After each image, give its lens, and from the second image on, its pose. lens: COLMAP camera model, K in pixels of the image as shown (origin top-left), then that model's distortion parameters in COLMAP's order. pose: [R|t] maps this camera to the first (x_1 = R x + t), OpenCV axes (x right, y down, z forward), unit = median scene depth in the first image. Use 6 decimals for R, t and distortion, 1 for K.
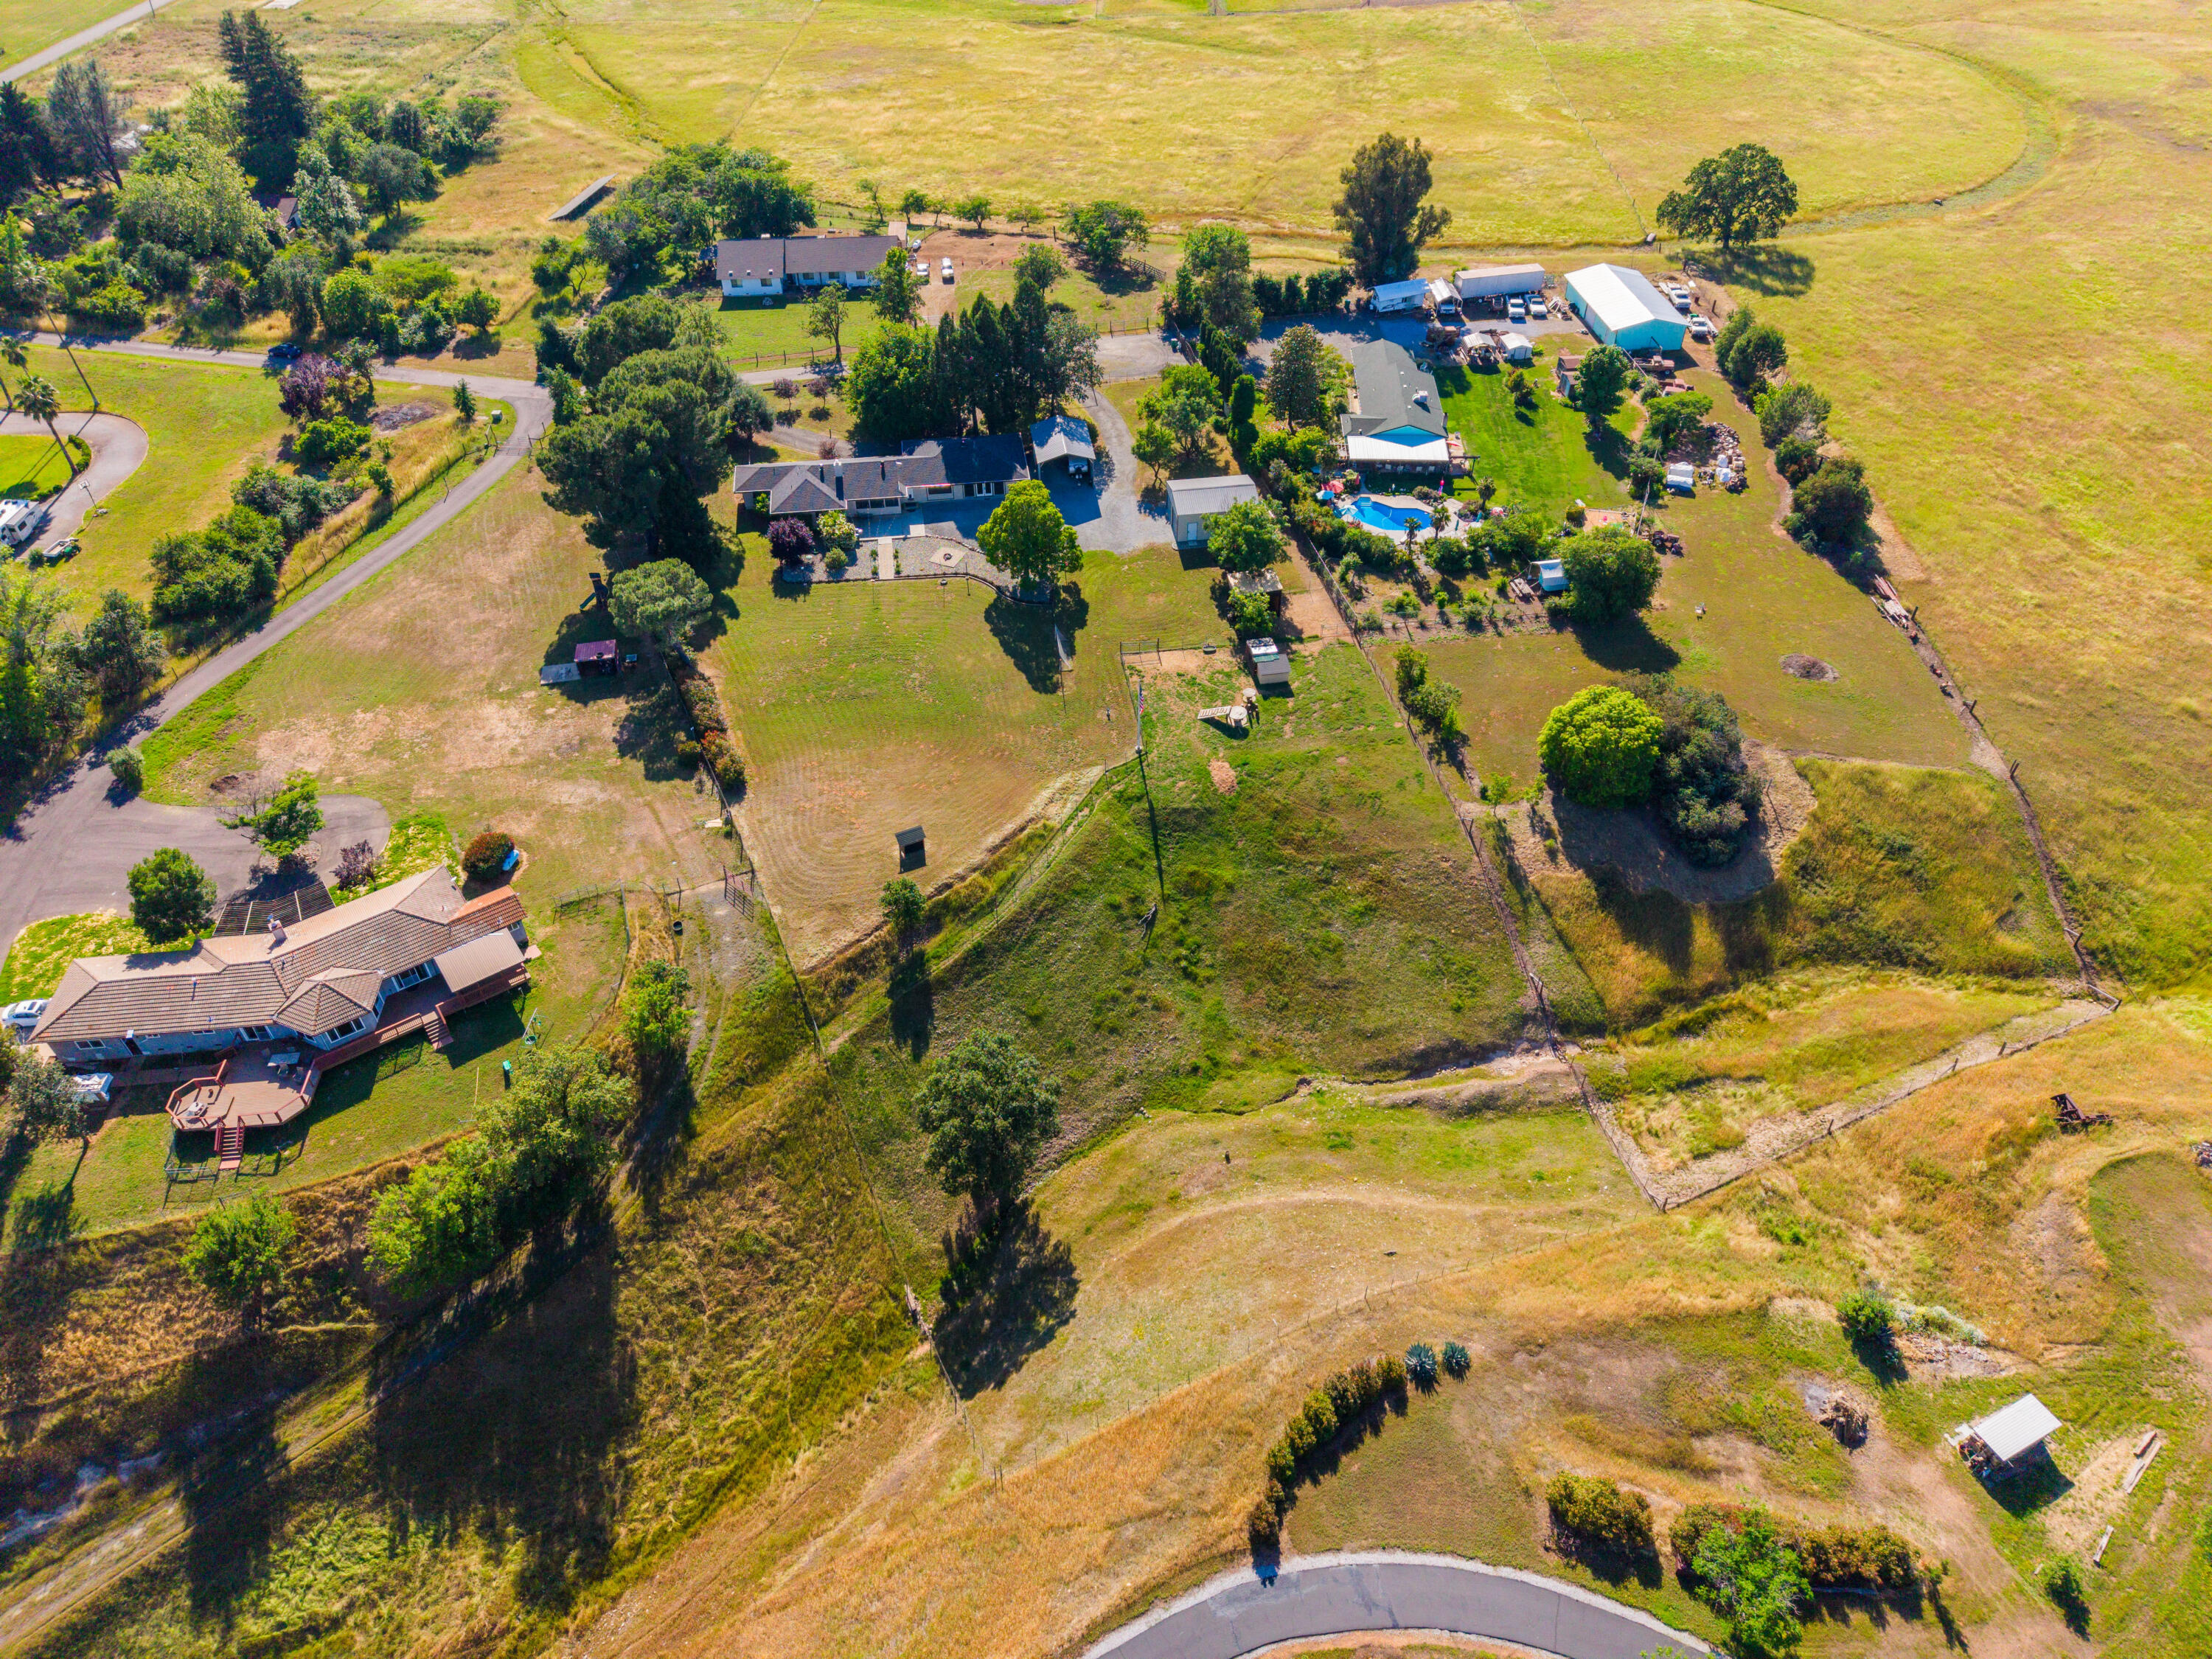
lens RADIAL K [[1478.4, 0, 1109.0], [0, 1478.4, 825.2], [0, 0, 1]] dist [0.019185, -0.016656]
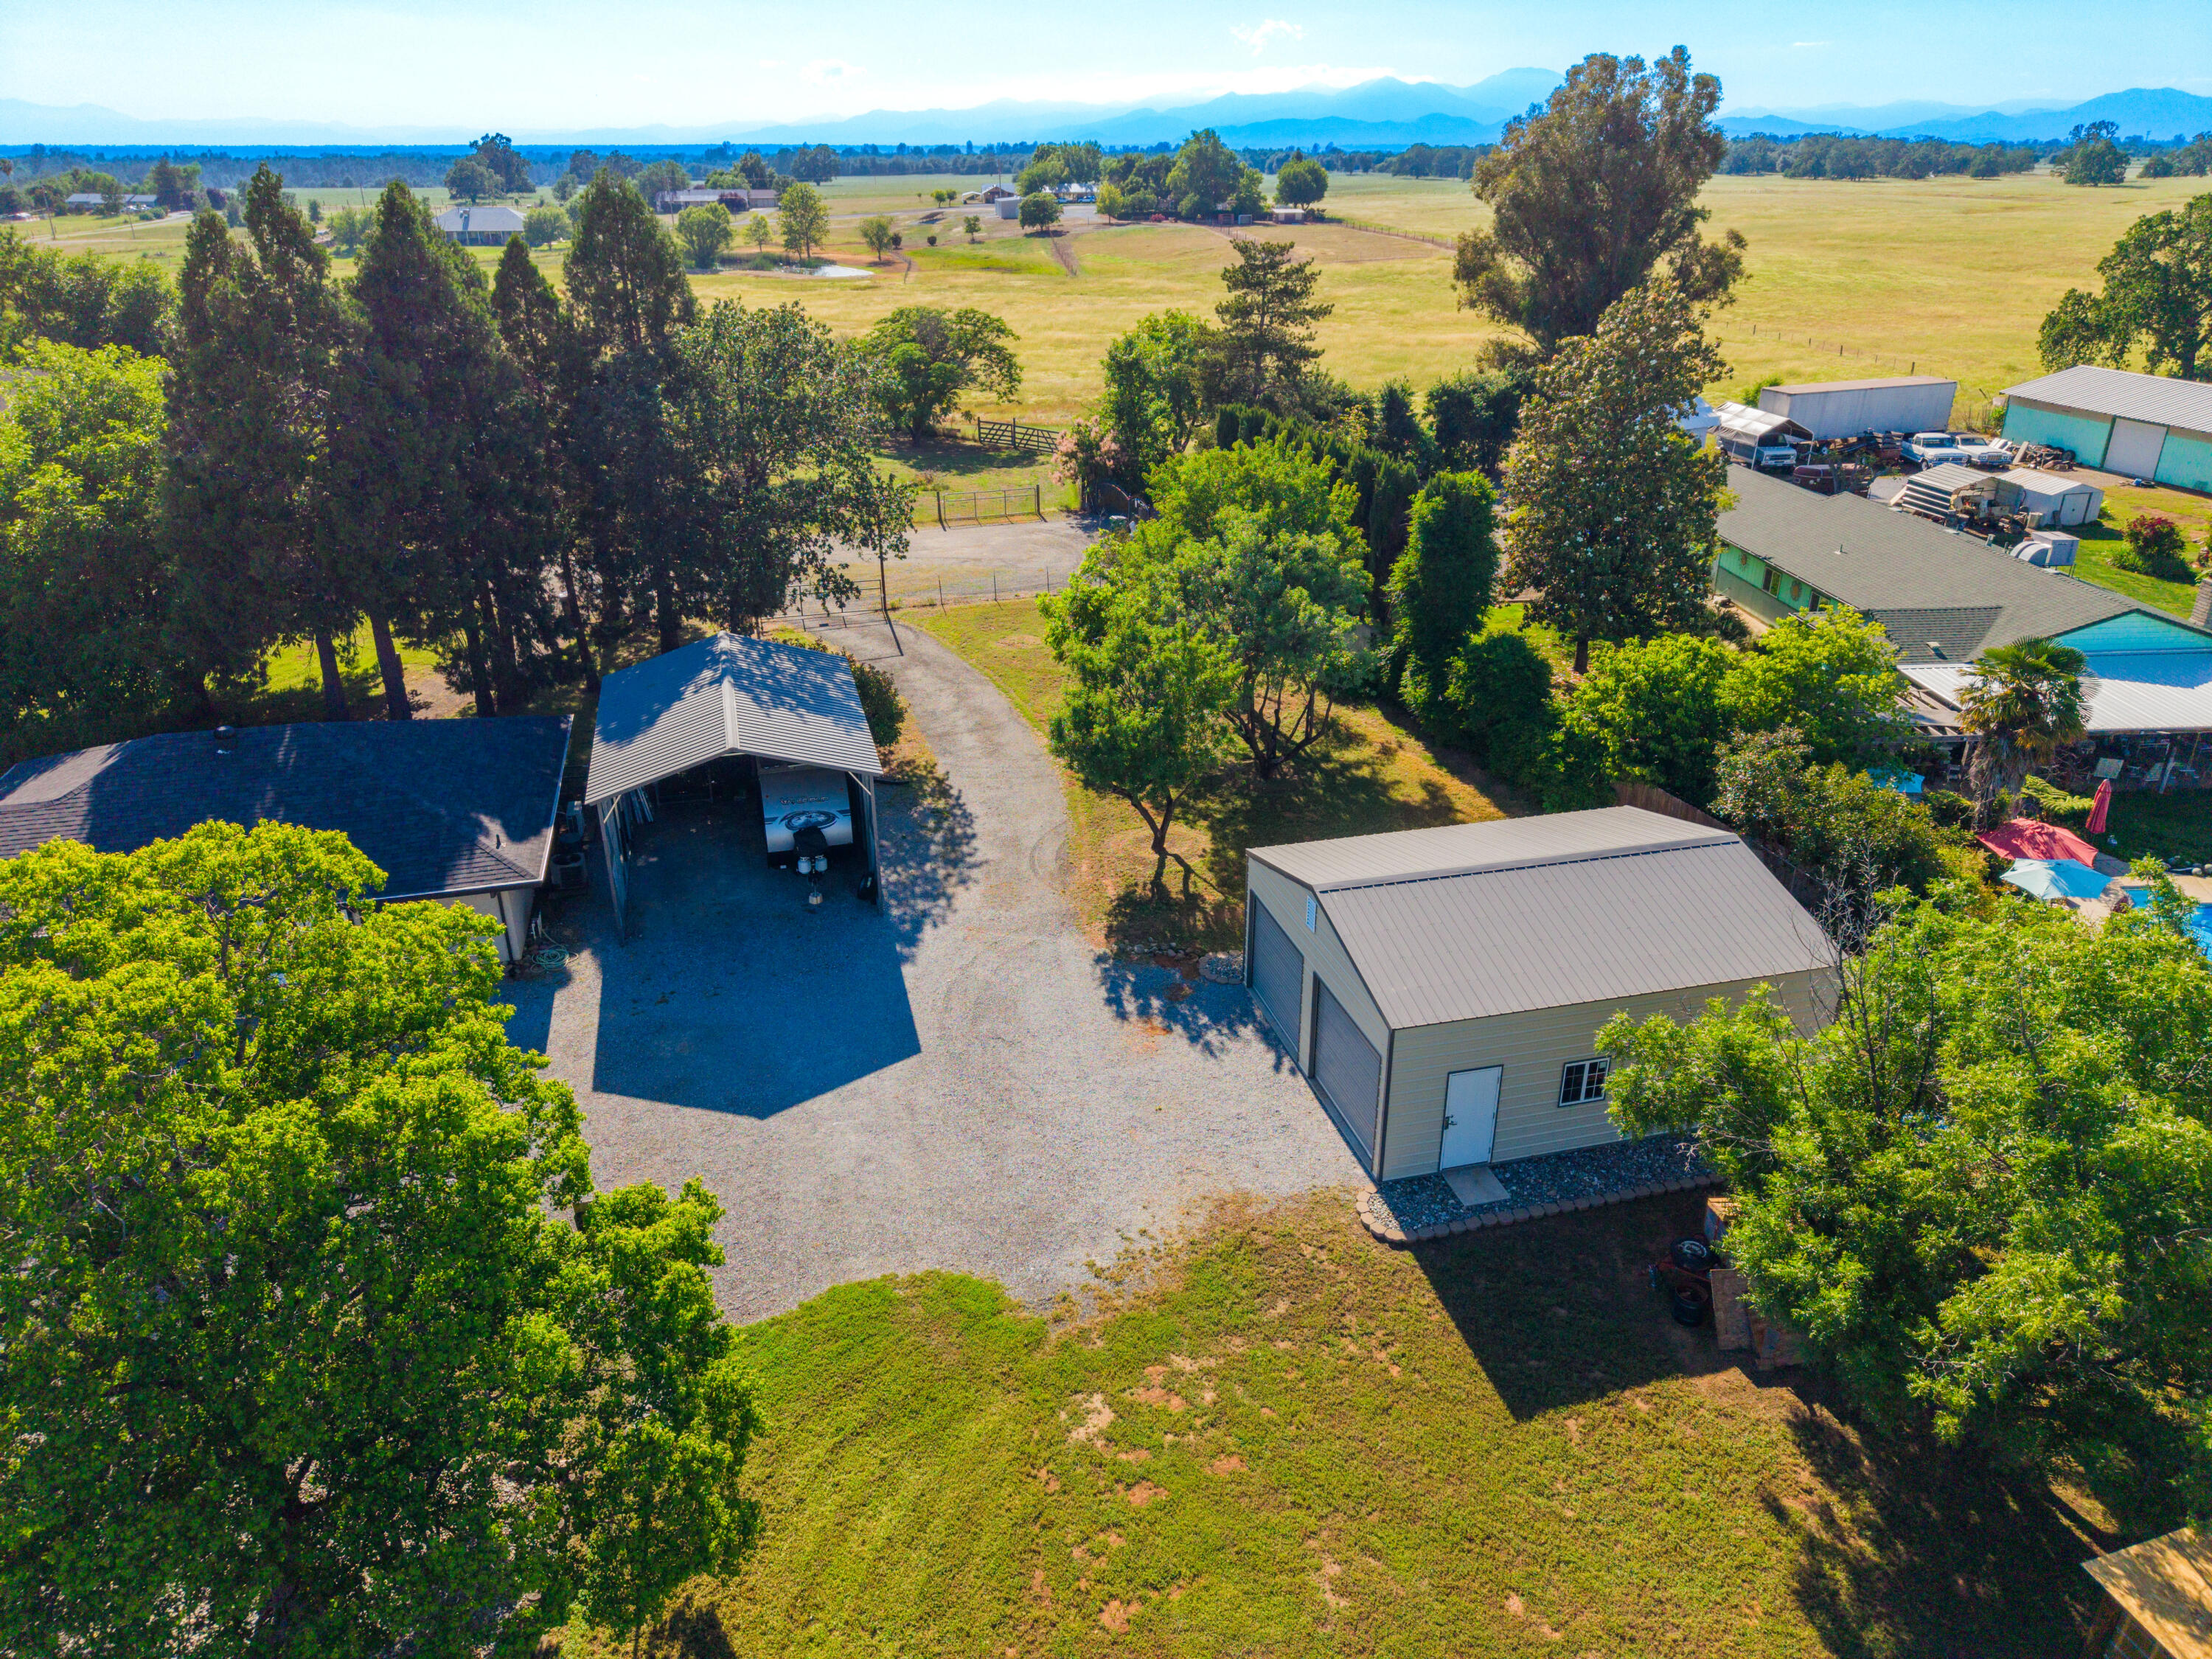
lens RADIAL K [[1478.4, 0, 1114.8], [0, 1478.4, 828.0], [0, 0, 1]] dist [0.019185, -0.016656]
pose [[0.992947, -0.049700, 0.107640, 0.000900], [0.079932, 0.951158, -0.298177, -0.212422], [-0.087563, 0.304678, 0.948422, 0.970145]]
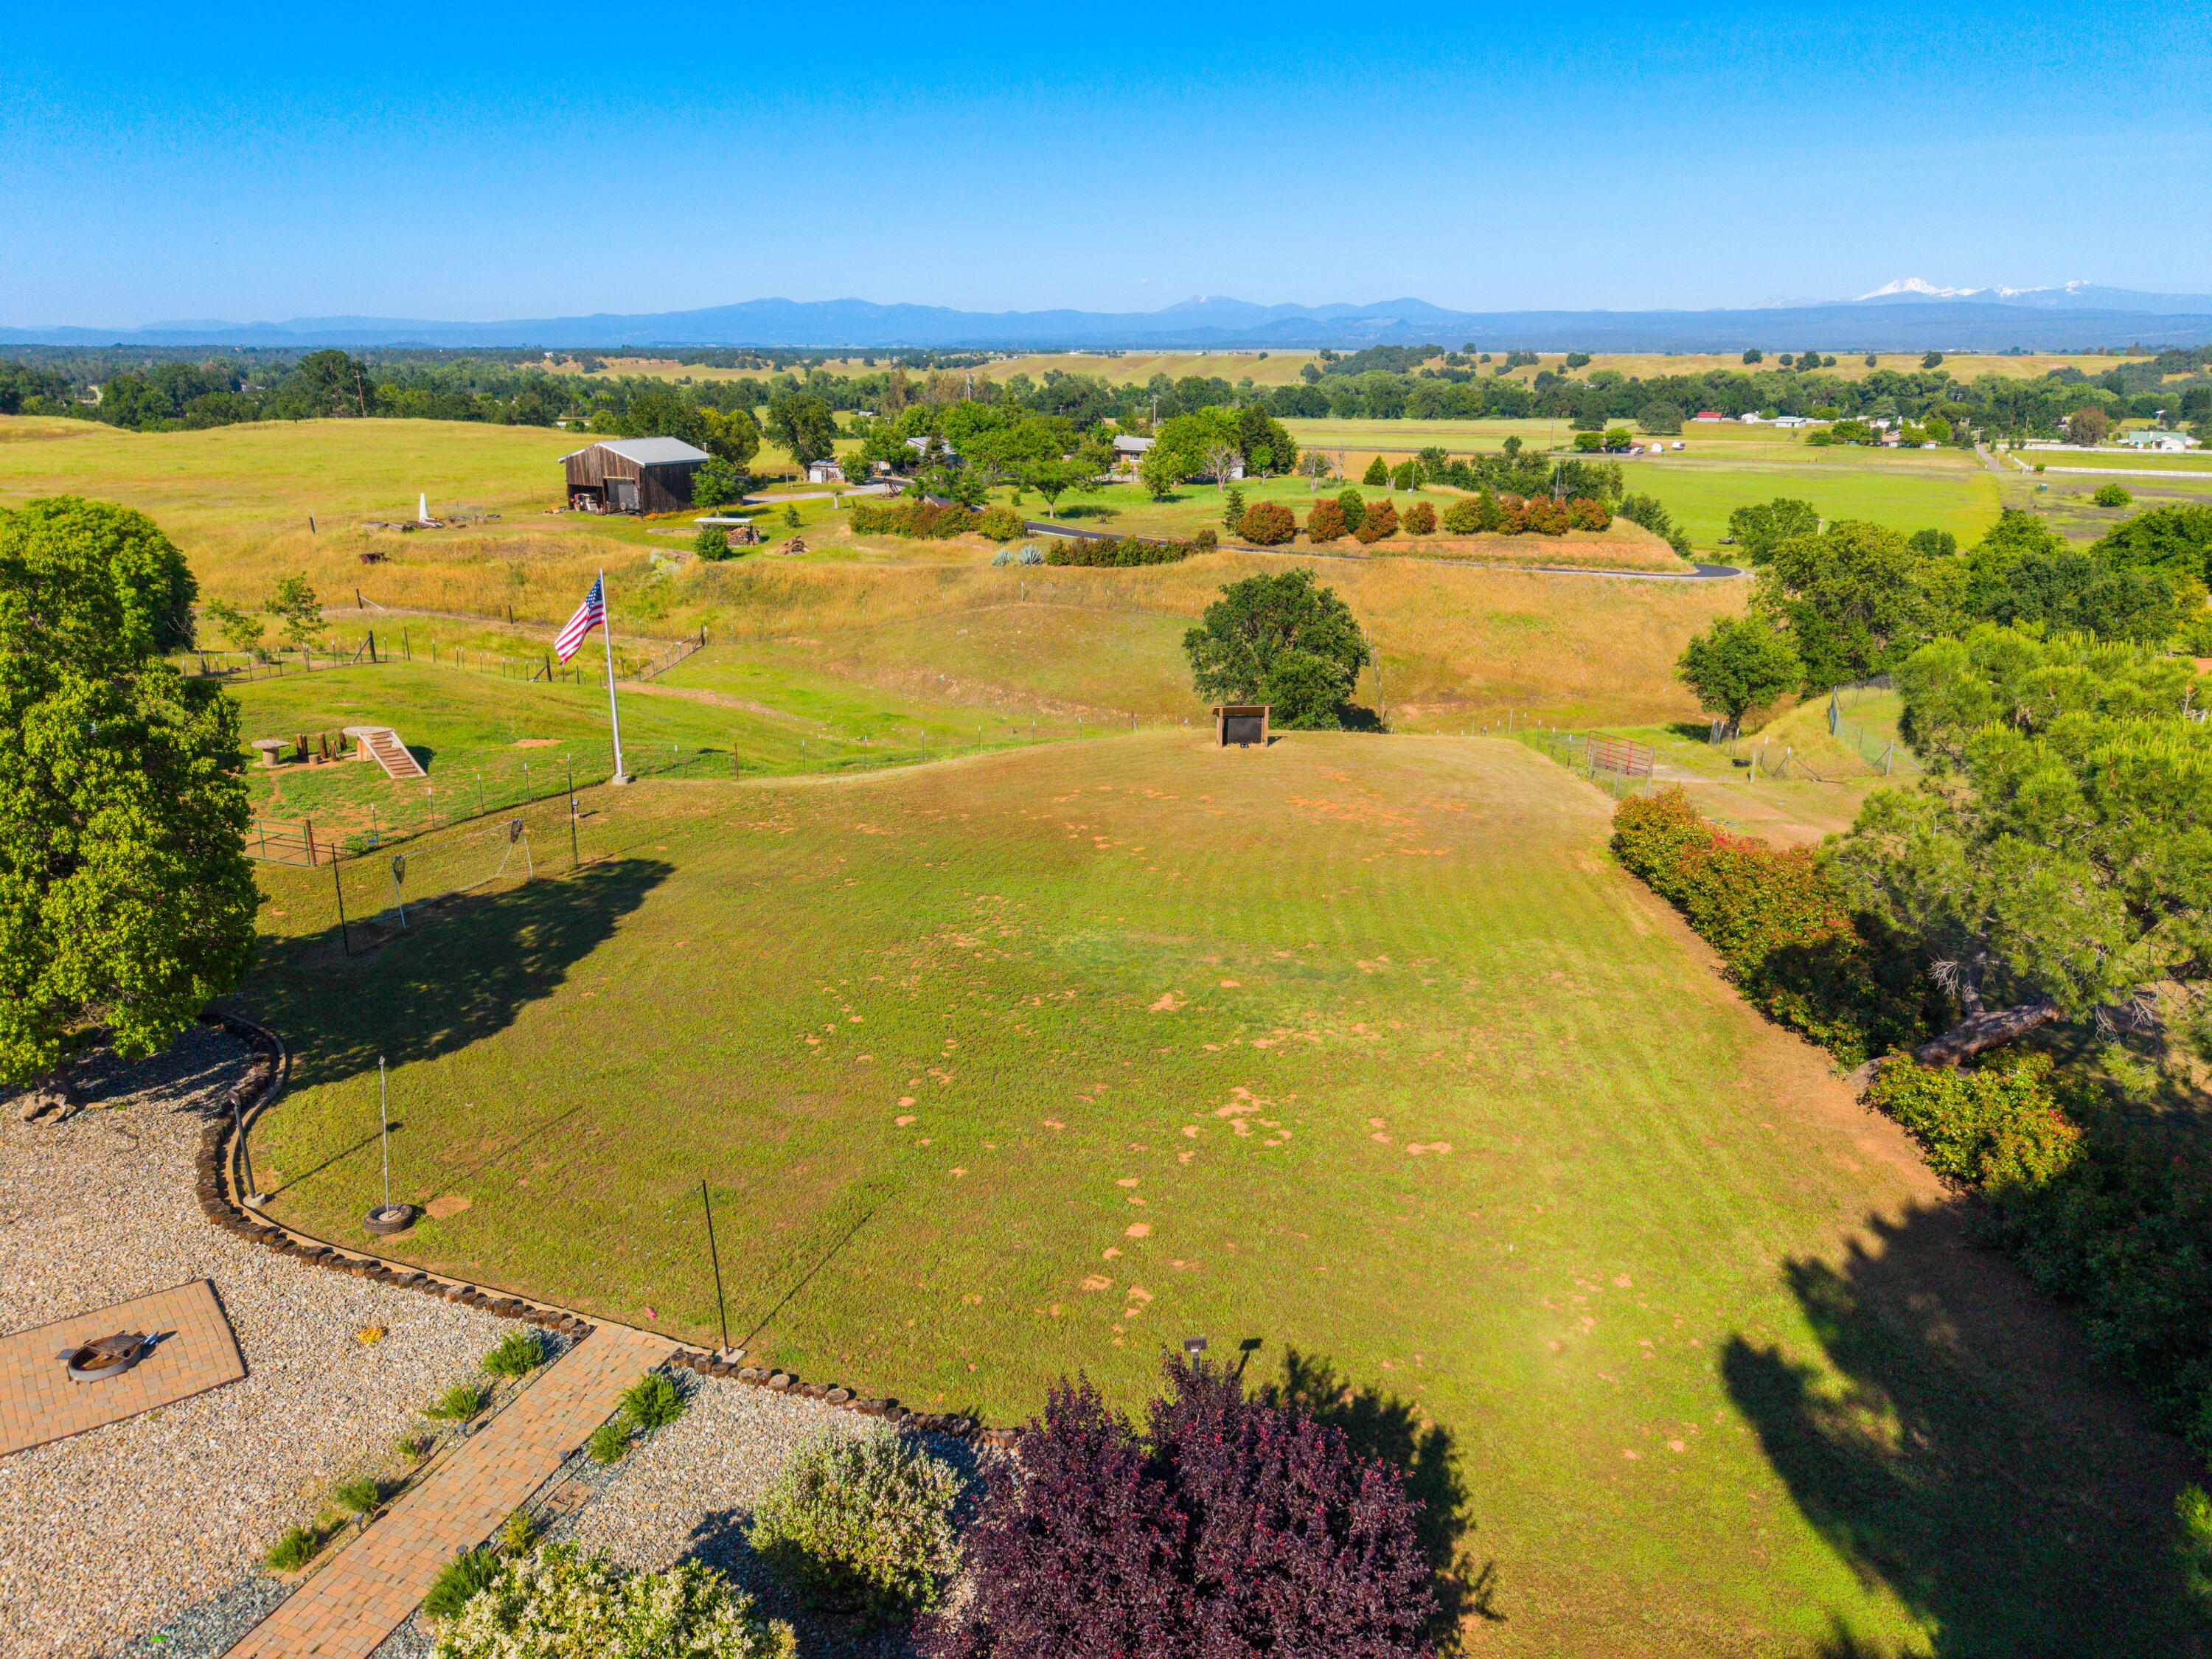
lens RADIAL K [[1478.4, 0, 1106.6], [0, 1478.4, 806.1], [0, 0, 1]] dist [0.019185, -0.016656]
pose [[-0.894877, -0.130553, 0.426792, -0.276401], [0.294721, 0.545261, 0.784748, -0.330809], [-0.335165, 0.828038, -0.449465, 1.141321]]
